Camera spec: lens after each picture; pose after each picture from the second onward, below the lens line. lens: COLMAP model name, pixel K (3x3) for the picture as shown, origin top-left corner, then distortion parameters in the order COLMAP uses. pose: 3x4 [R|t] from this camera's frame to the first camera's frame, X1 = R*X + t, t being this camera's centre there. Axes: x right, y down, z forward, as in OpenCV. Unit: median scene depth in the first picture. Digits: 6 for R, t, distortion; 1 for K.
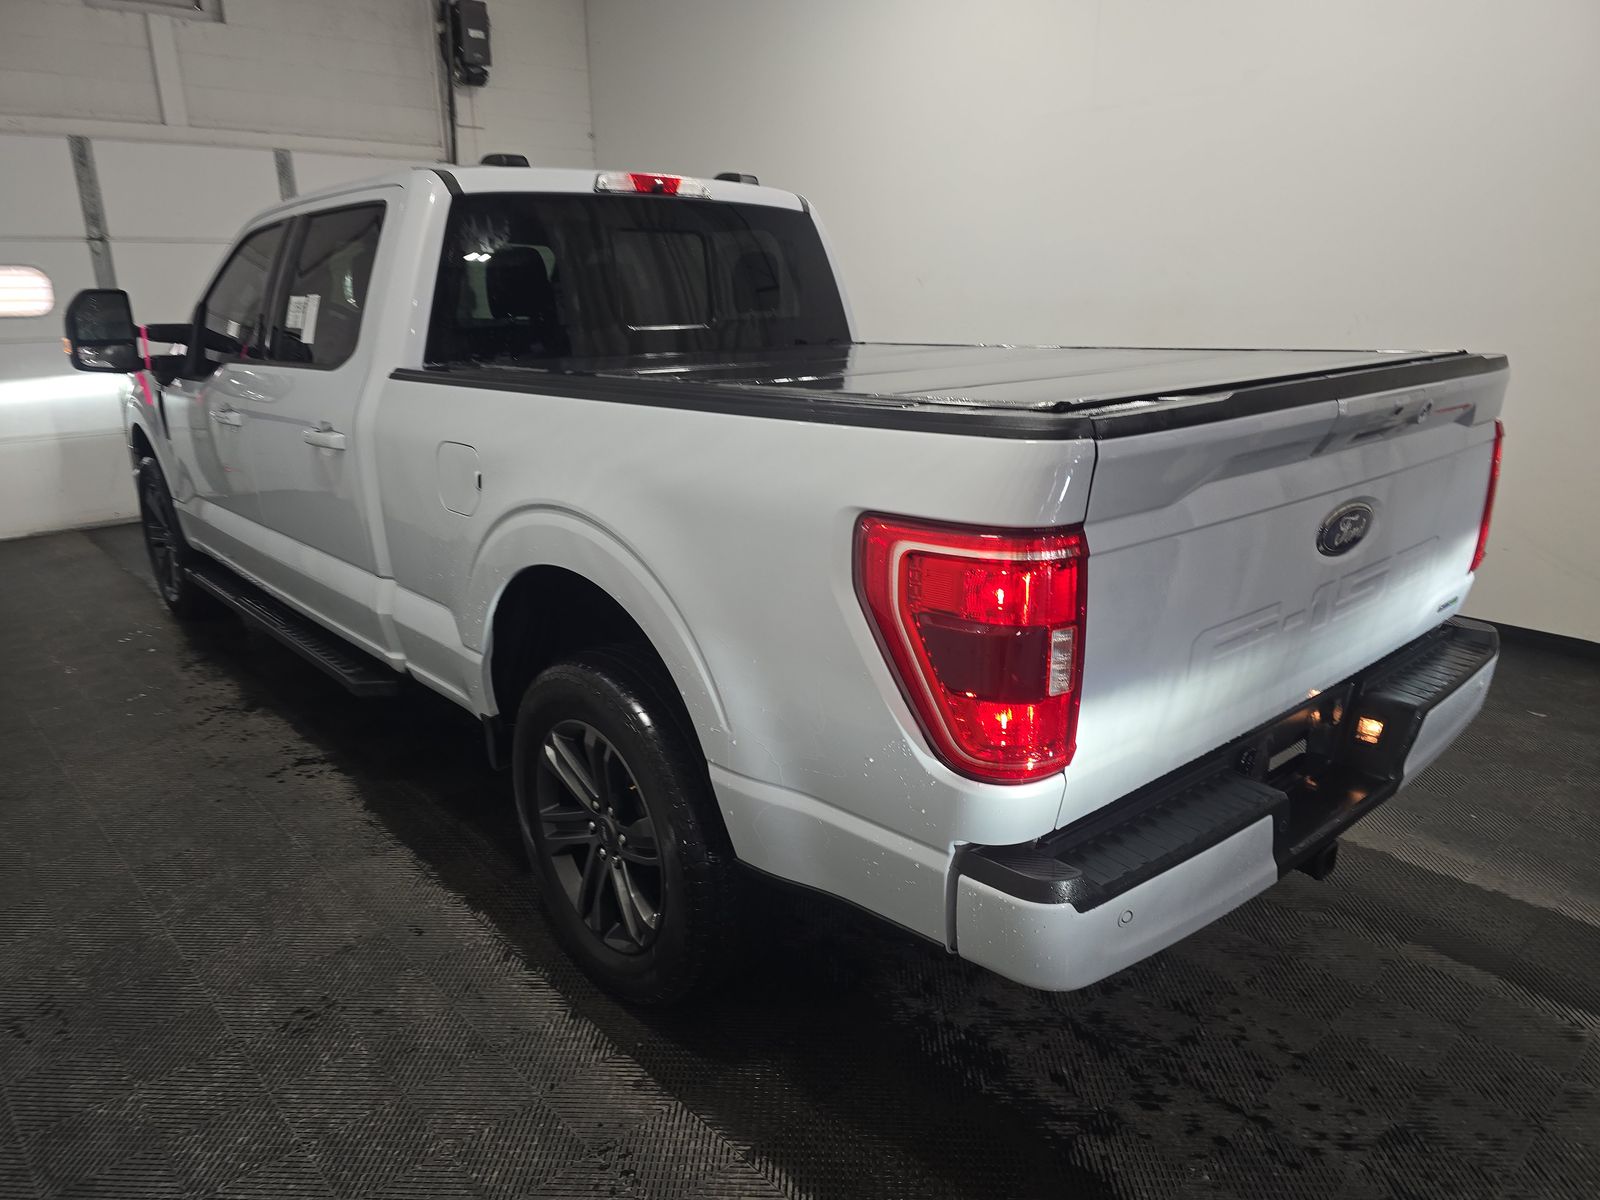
lens RADIAL K [[1055.7, 0, 800.0], [0, 1055.7, 600.0], [0, 0, 1]] dist [0.046939, -0.045421]
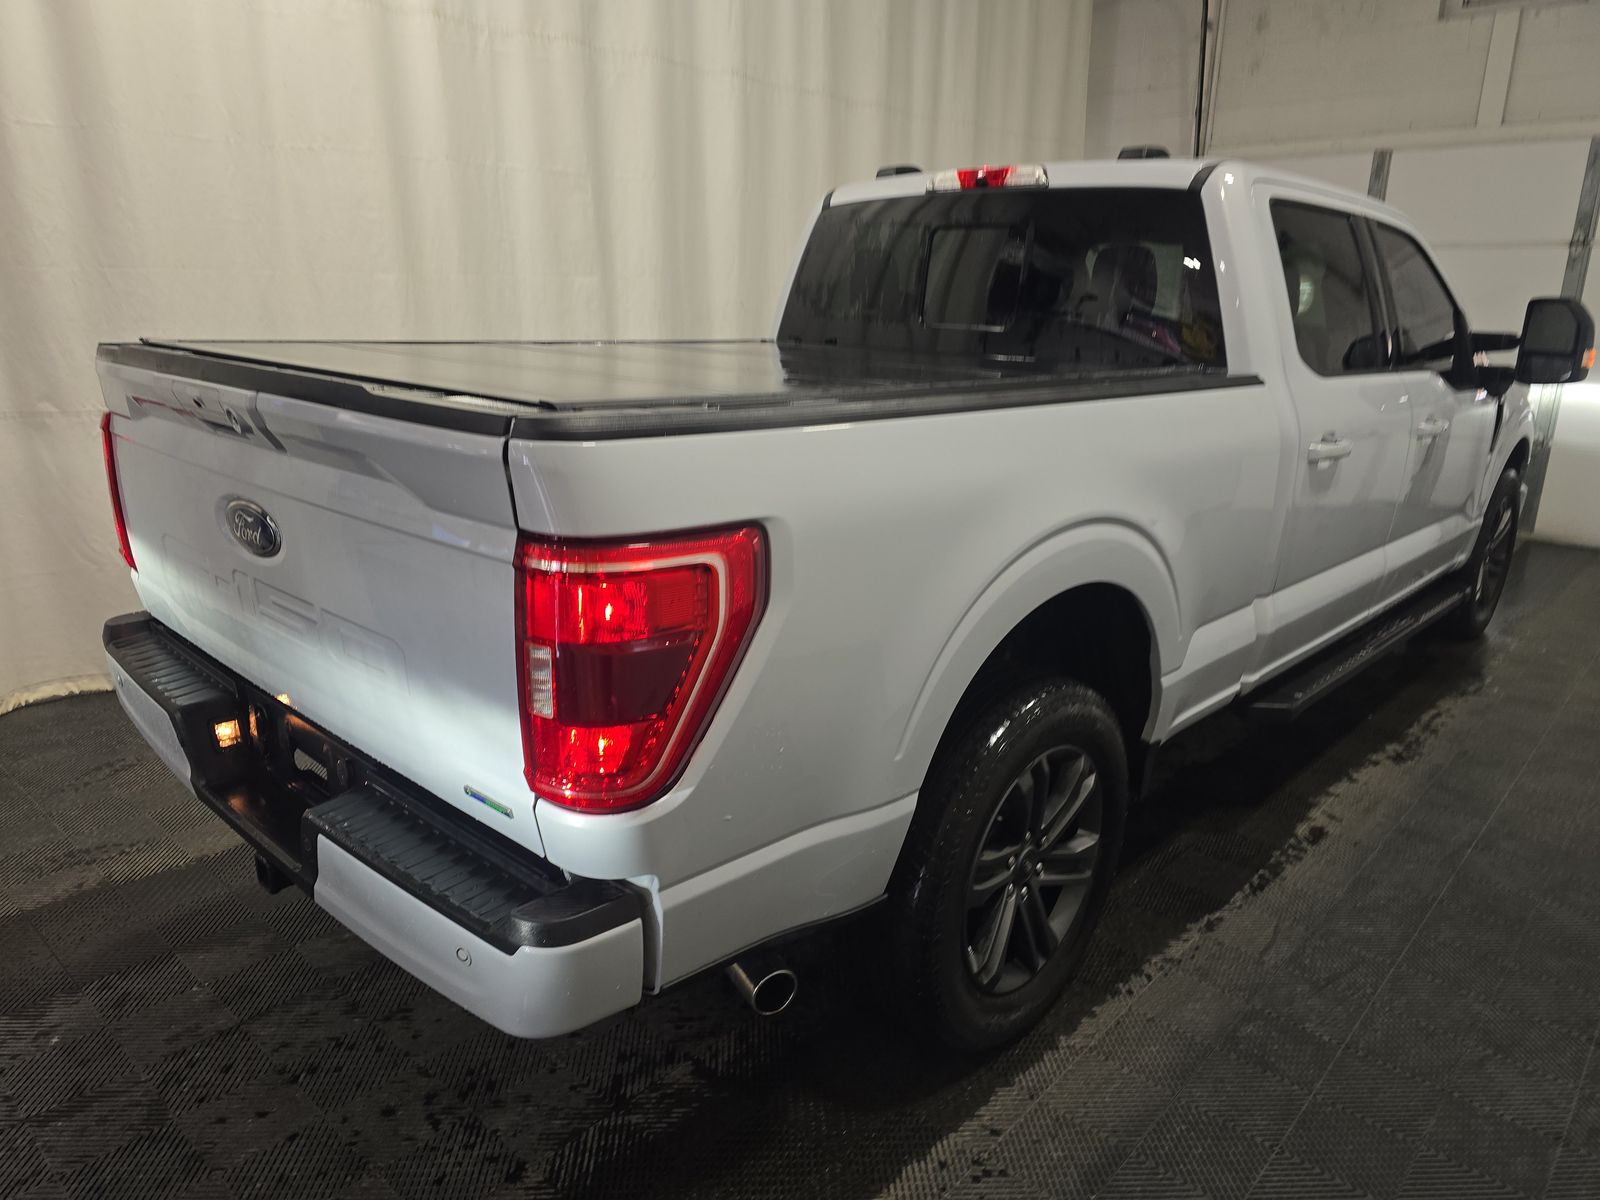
lens RADIAL K [[1055.7, 0, 800.0], [0, 1055.7, 600.0], [0, 0, 1]] dist [0.046939, -0.045421]
pose [[0.110799, 0.291598, -0.950102, 0.770243], [-0.300597, 0.921045, 0.247625, -0.201935], [0.947294, 0.258161, 0.189704, 0.671927]]
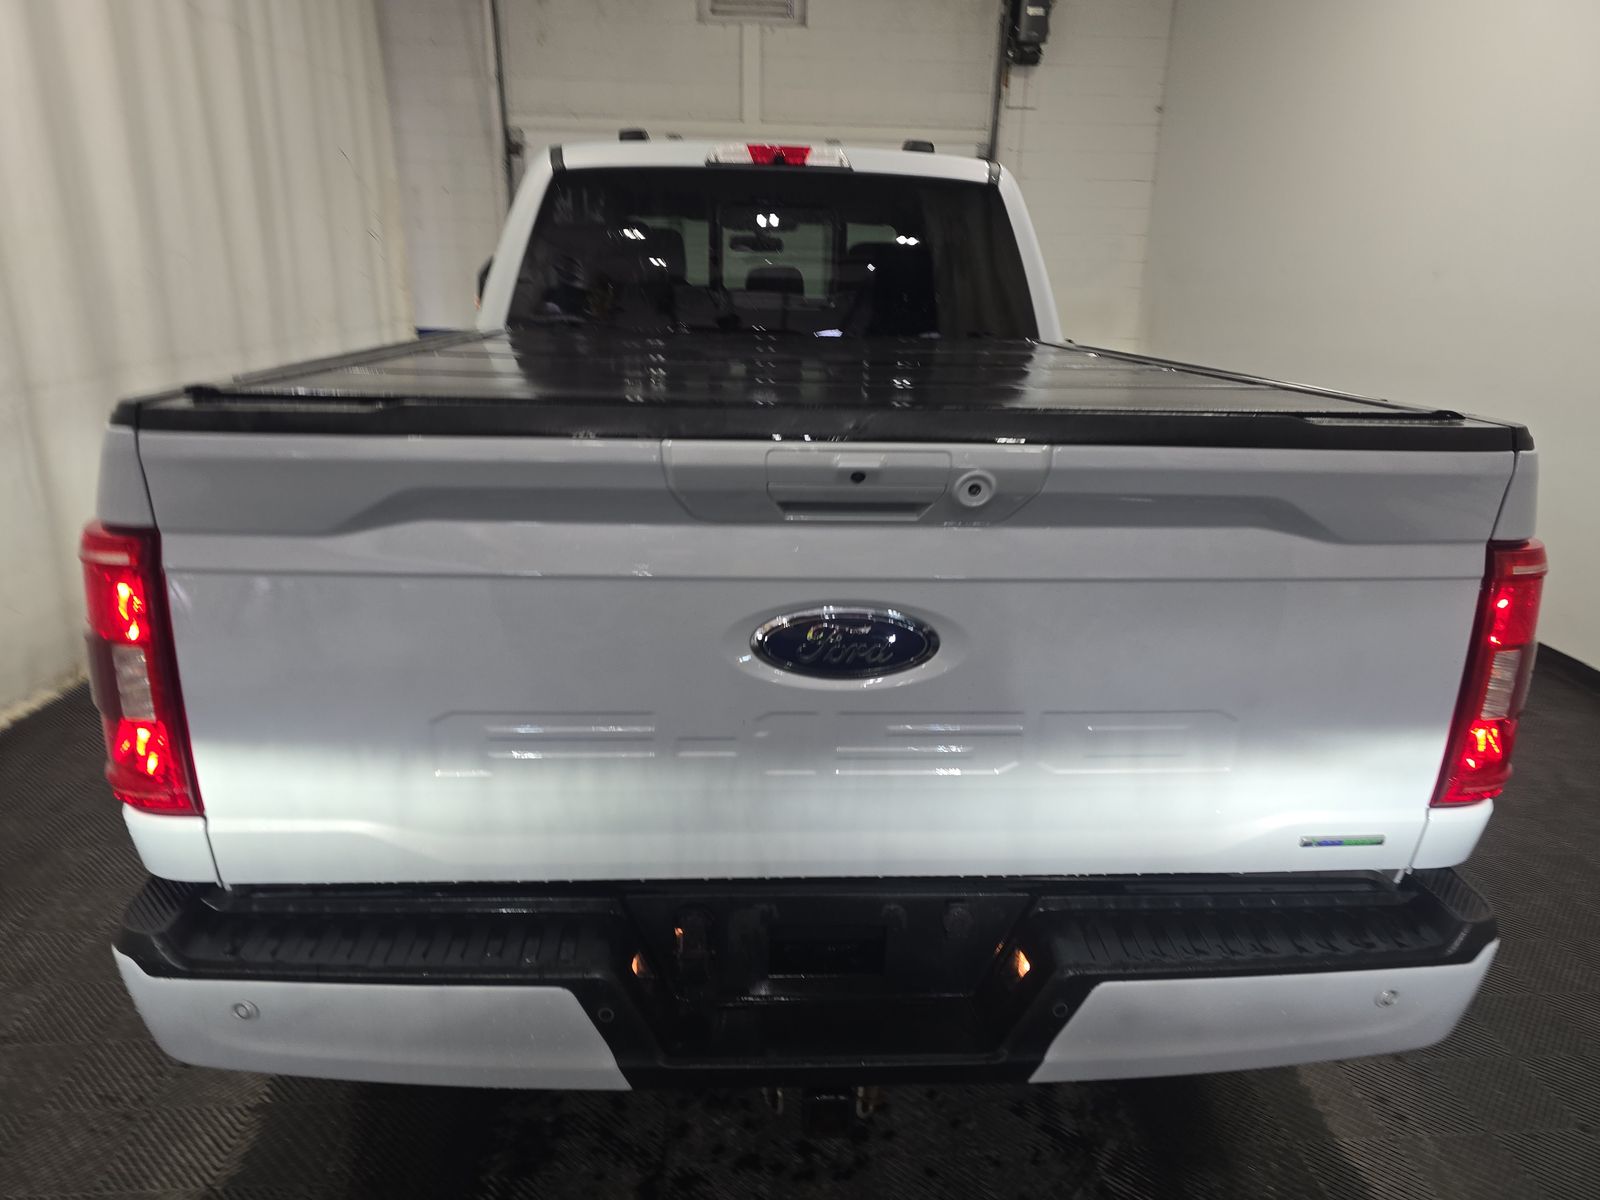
lens RADIAL K [[1055.7, 0, 800.0], [0, 1055.7, 600.0], [0, 0, 1]] dist [0.046939, -0.045421]
pose [[0.794957, 0.208611, -0.569671, 0.443064], [-0.202346, 0.976423, 0.075195, -0.070572], [0.571926, 0.055494, 0.818426, 0.229763]]
